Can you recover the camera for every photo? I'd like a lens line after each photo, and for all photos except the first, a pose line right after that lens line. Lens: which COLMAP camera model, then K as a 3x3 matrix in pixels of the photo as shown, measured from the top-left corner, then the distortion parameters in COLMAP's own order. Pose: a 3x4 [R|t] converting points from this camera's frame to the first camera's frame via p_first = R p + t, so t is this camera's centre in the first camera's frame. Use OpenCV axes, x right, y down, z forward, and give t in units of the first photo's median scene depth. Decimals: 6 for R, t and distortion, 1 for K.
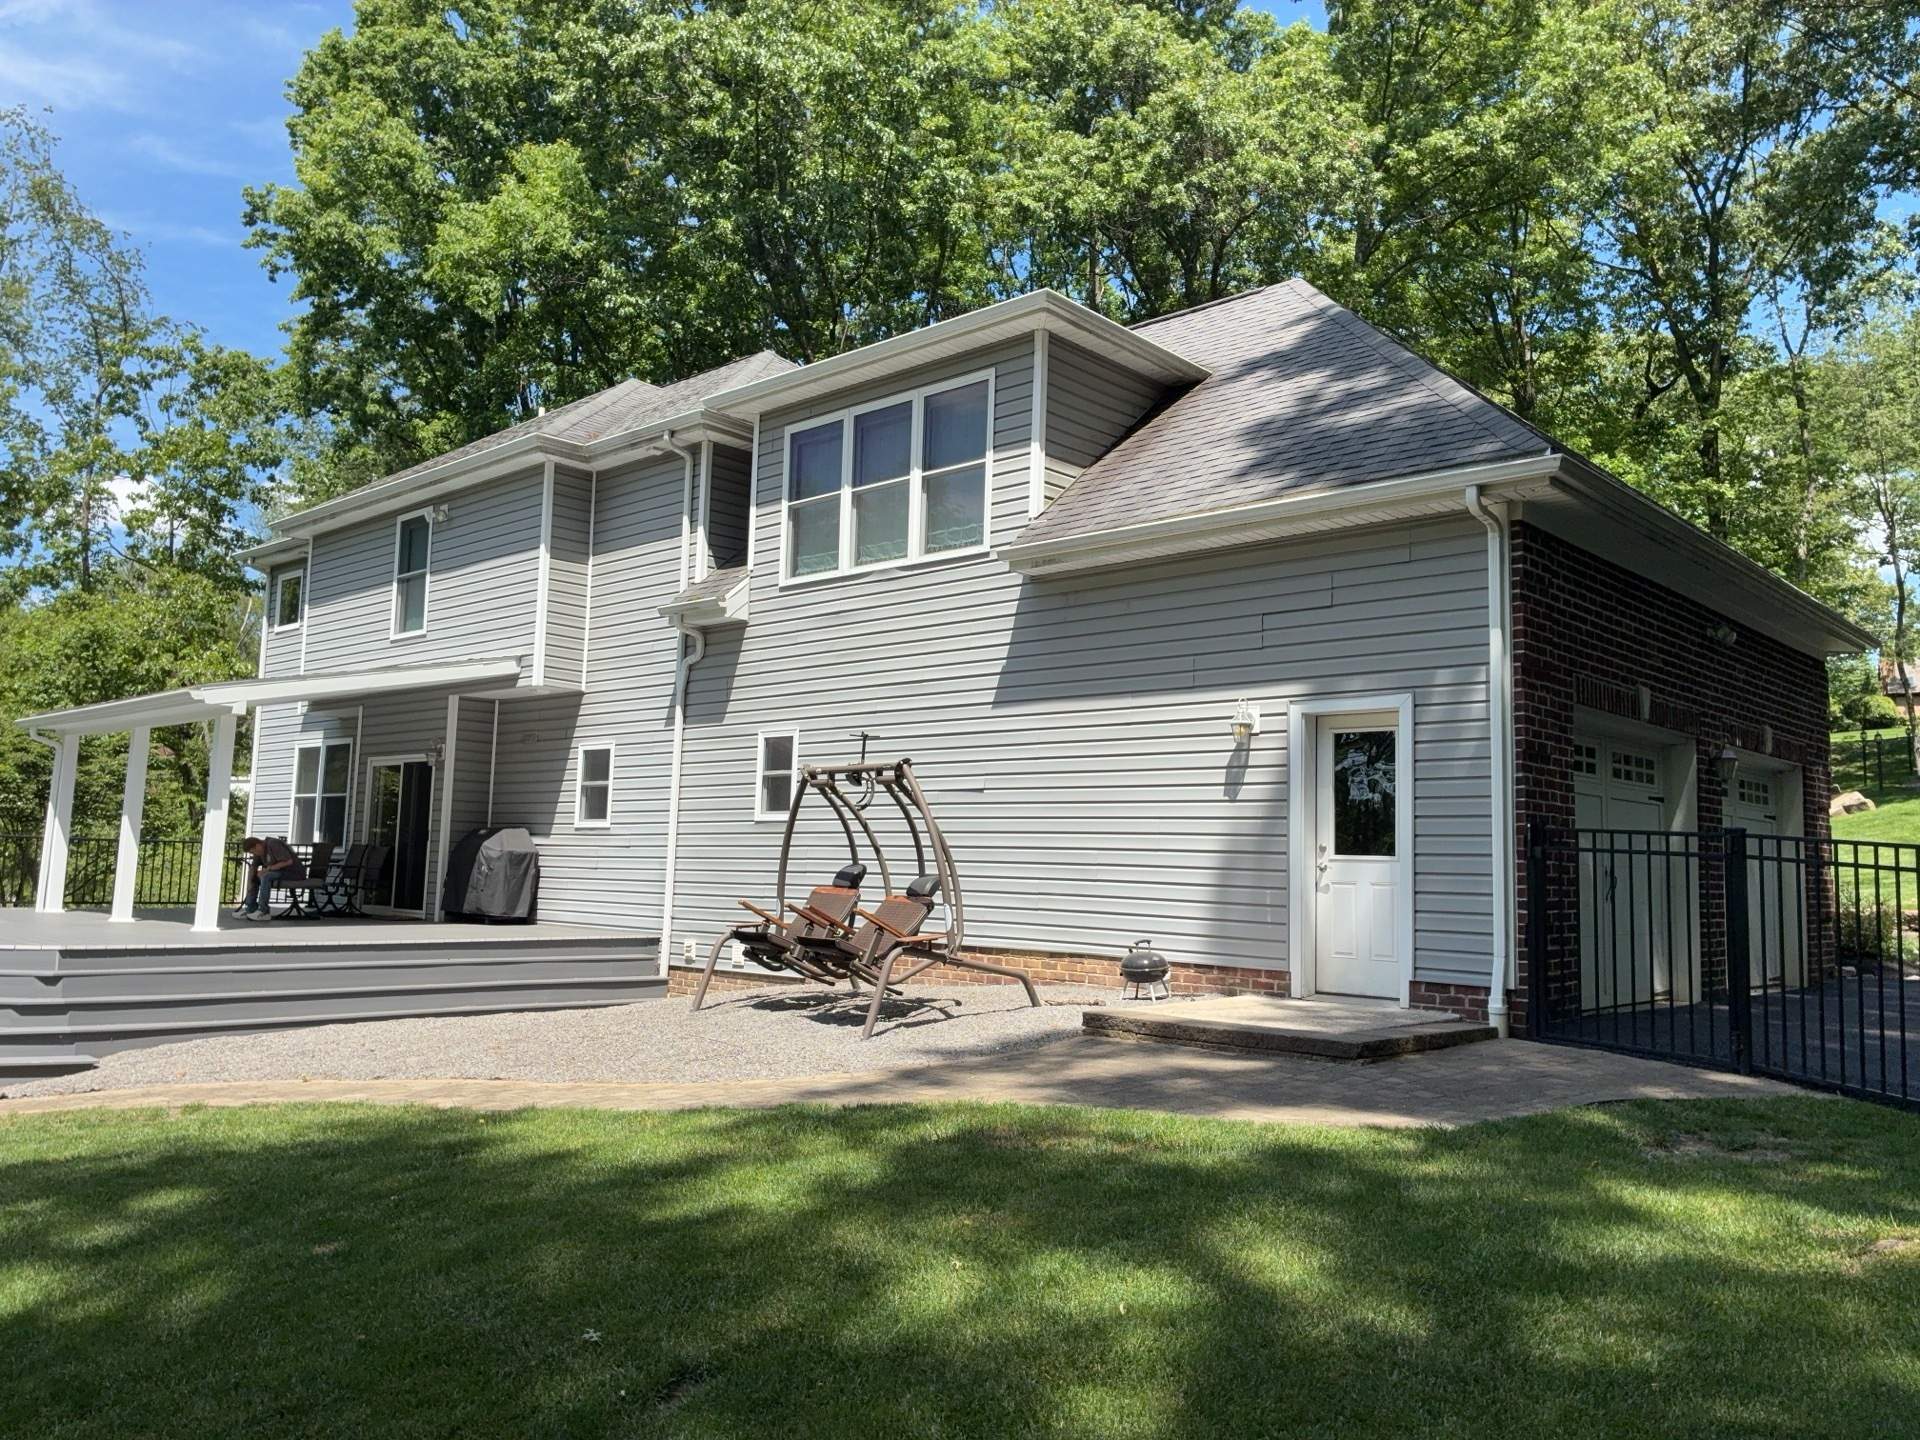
lens RADIAL K [[1465.7, 0, 972.3], [0, 1465.7, 722.5], [0, 0, 1]] dist [0.021599, 0.000308]
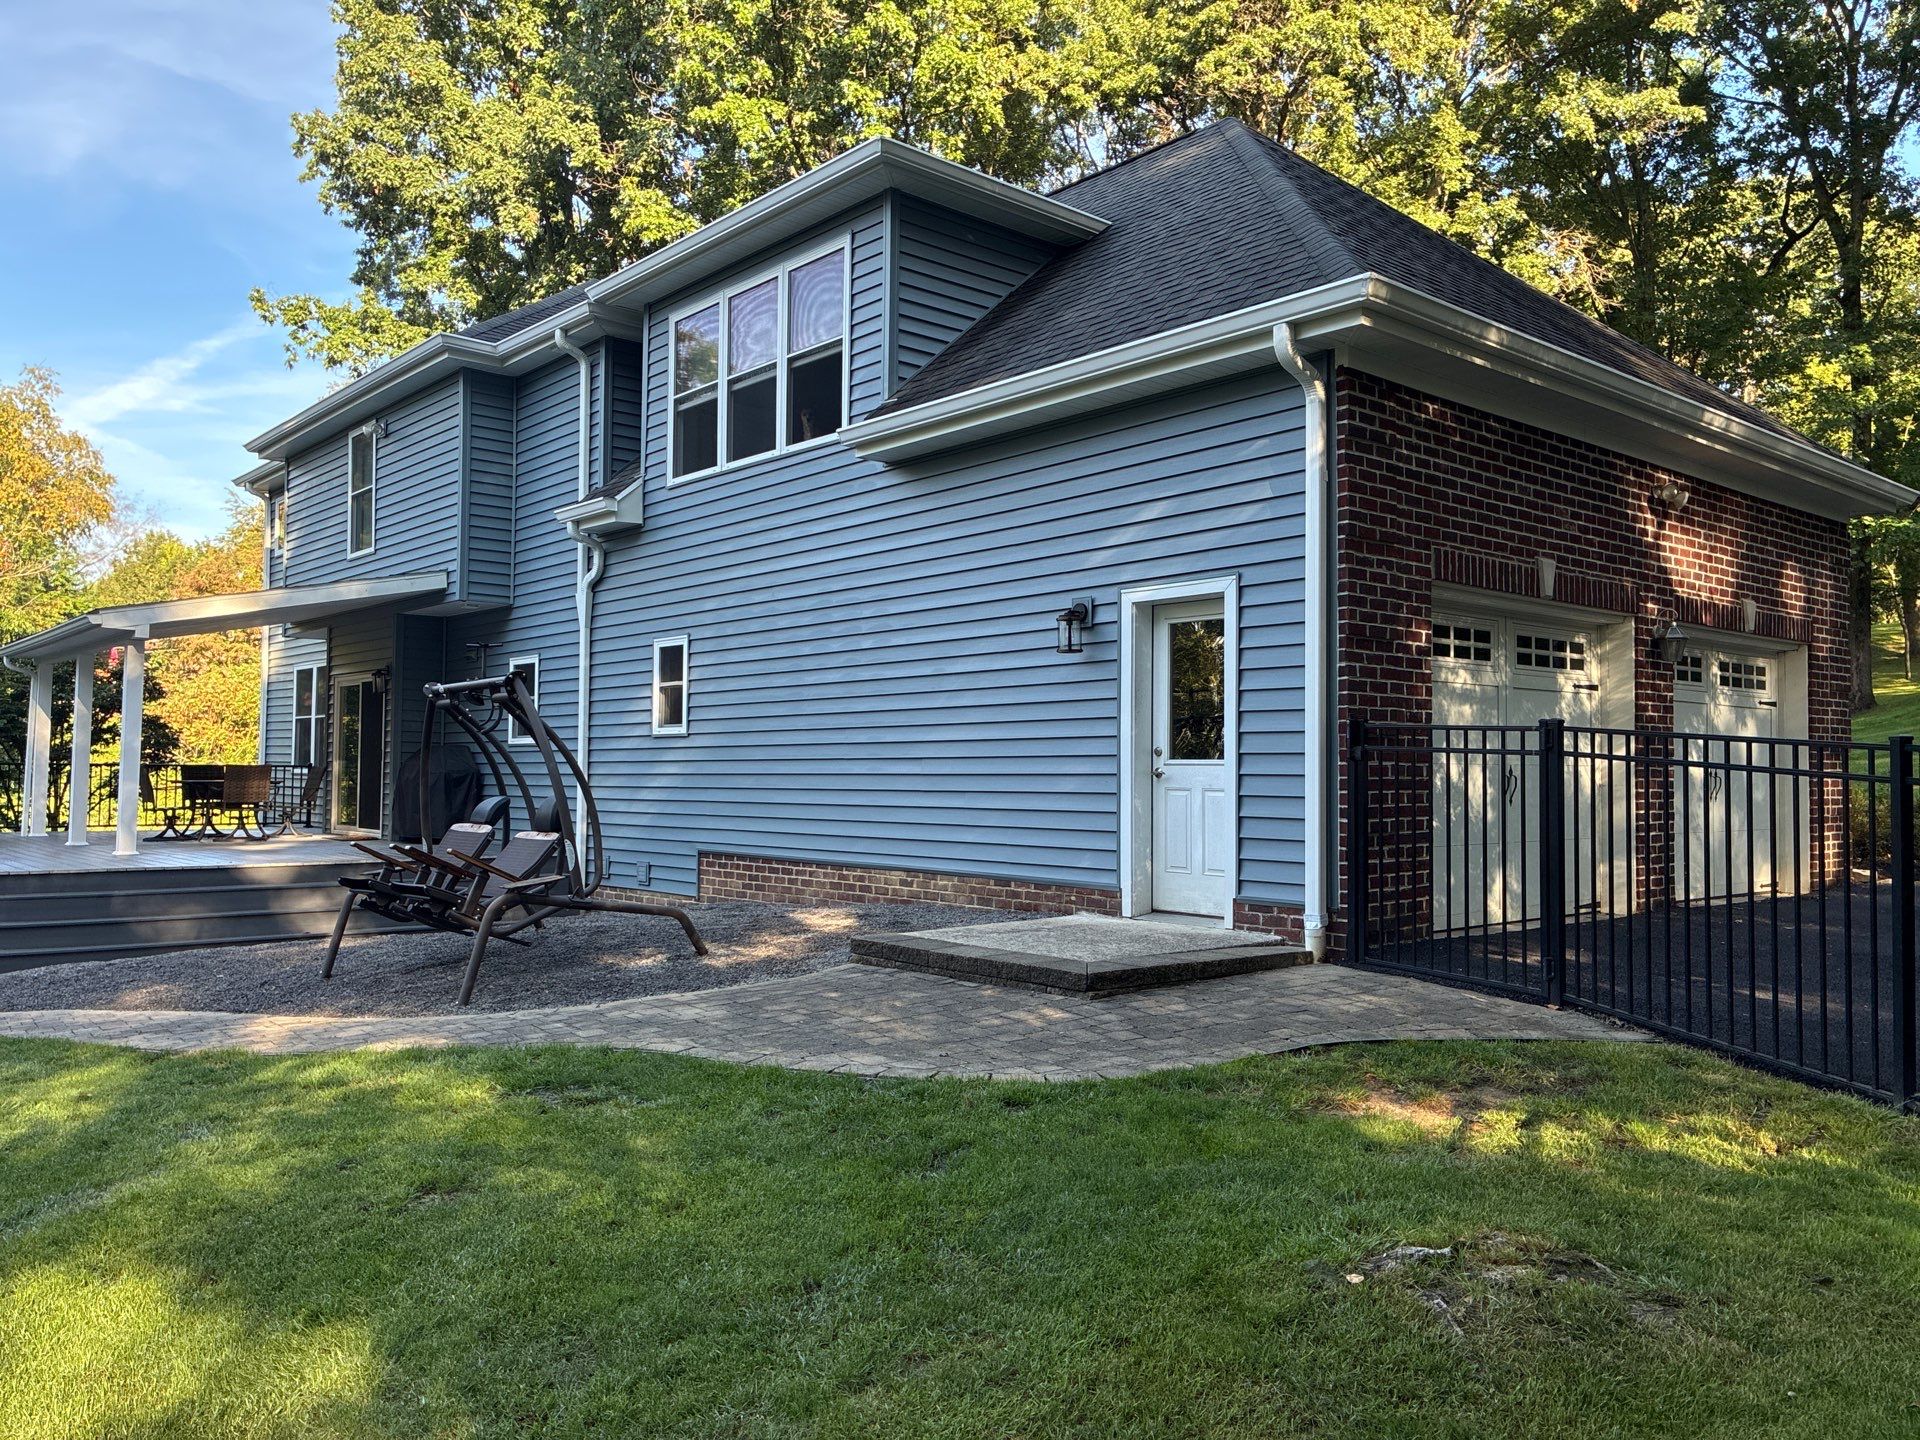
lens RADIAL K [[1461.4, 0, 953.6], [0, 1461.4, 726.4], [0, 0, 1]] dist [0.036401, -0.046750]
pose [[0.993183, -0.023145, -0.114241, 0.170789], [0.030667, 0.997445, 0.064528, 0.006540], [0.112455, -0.067591, 0.991355, 0.078793]]
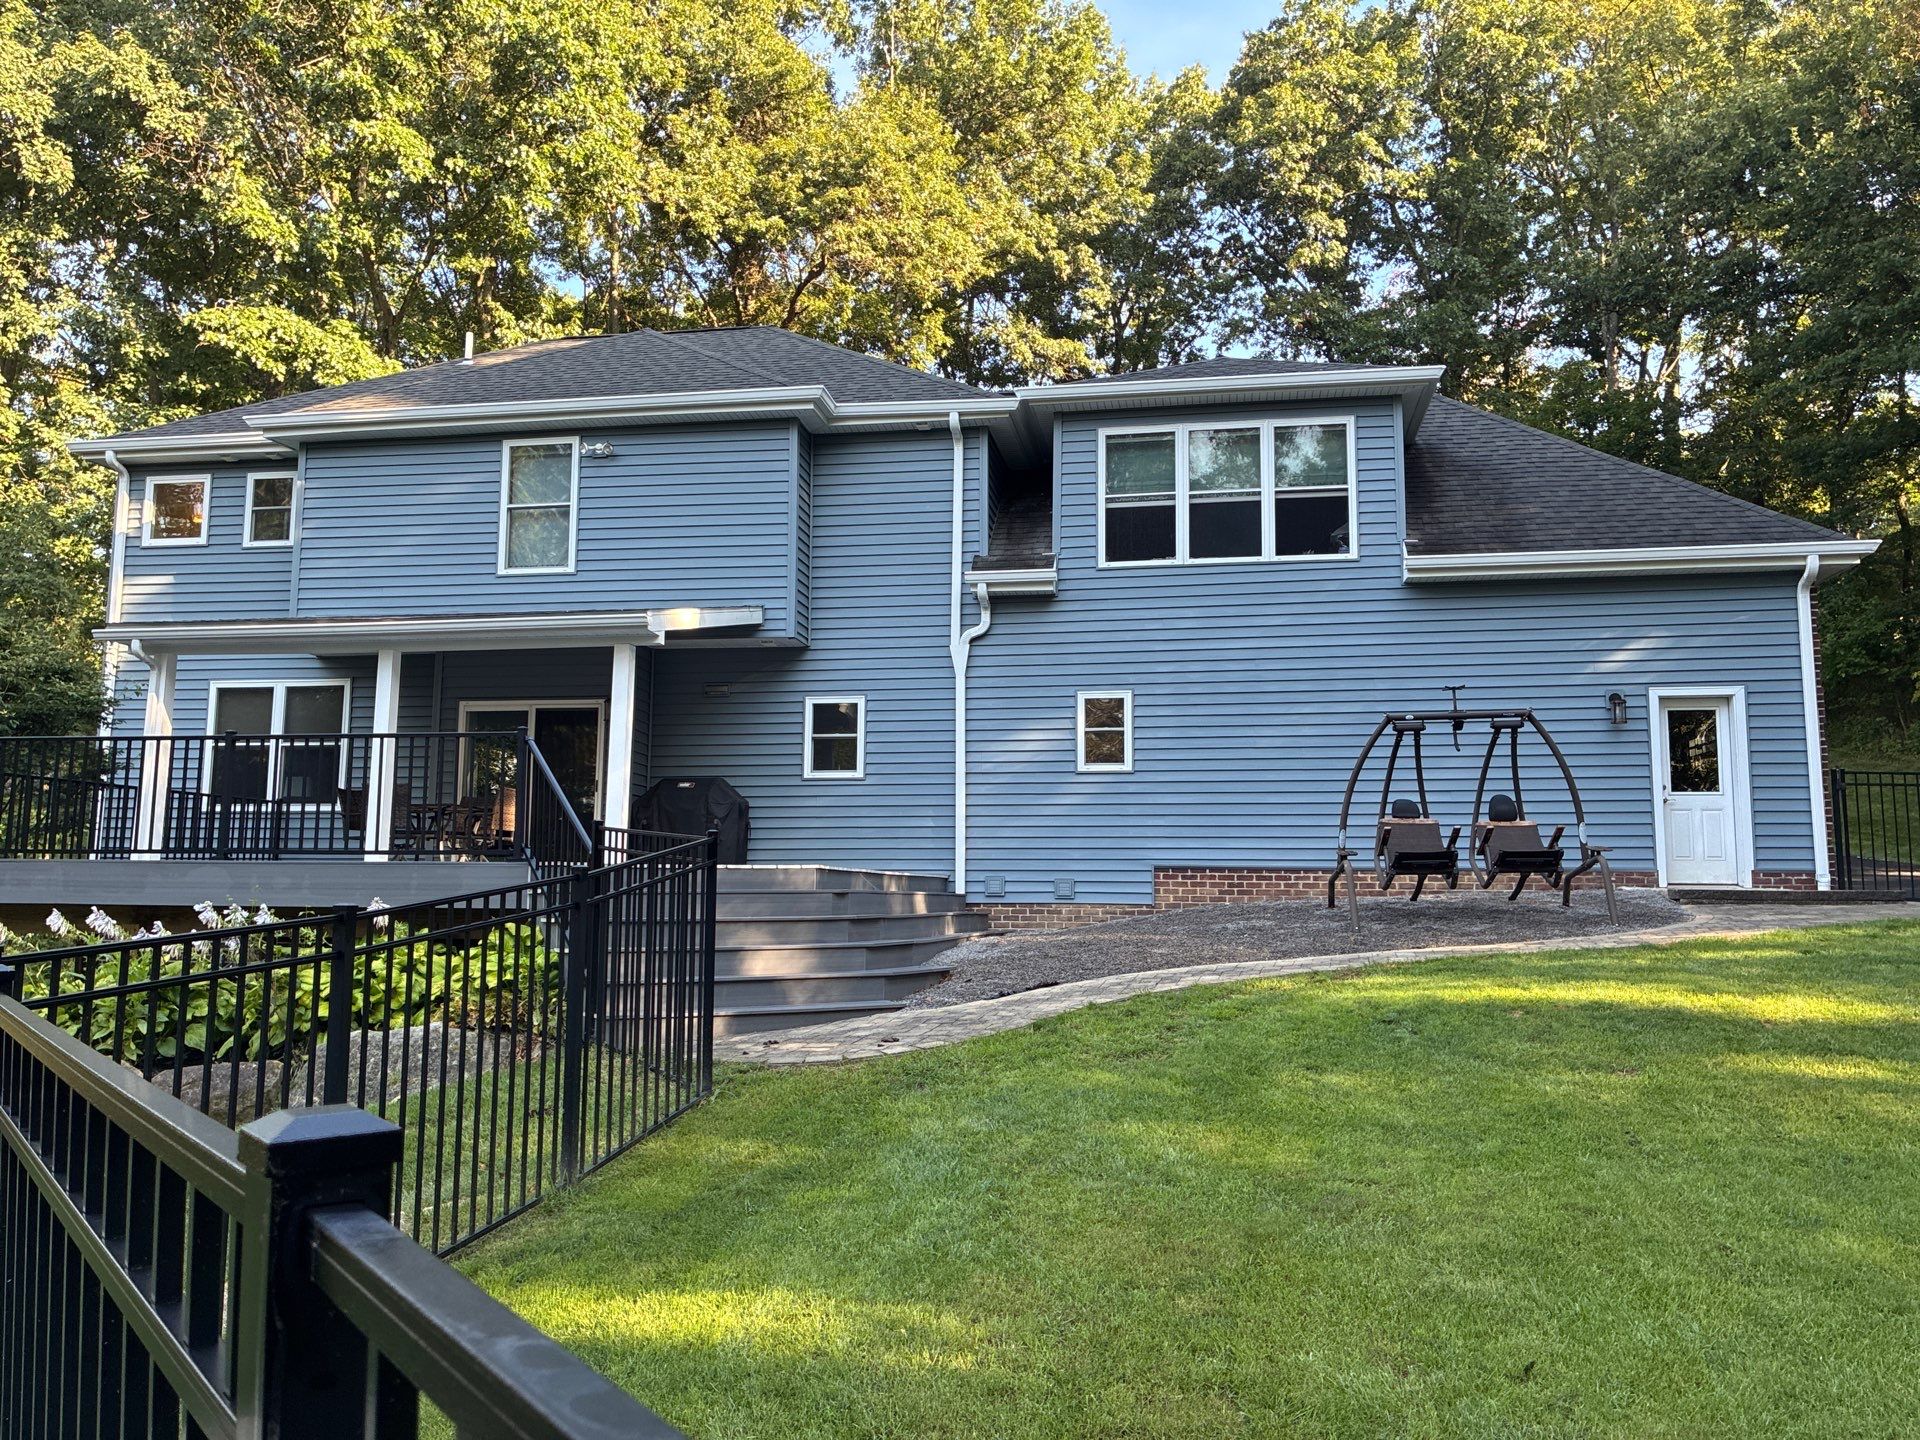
lens RADIAL K [[1483.1, 0, 961.9], [0, 1483.1, 720.2], [0, 0, 1]] dist [0.035022, -0.045370]
pose [[0.841601, 0.045045, 0.538219, -0.921223], [-0.038742, 0.998984, -0.023028, 0.062945], [-0.538709, -0.001471, 0.842491, 0.090012]]
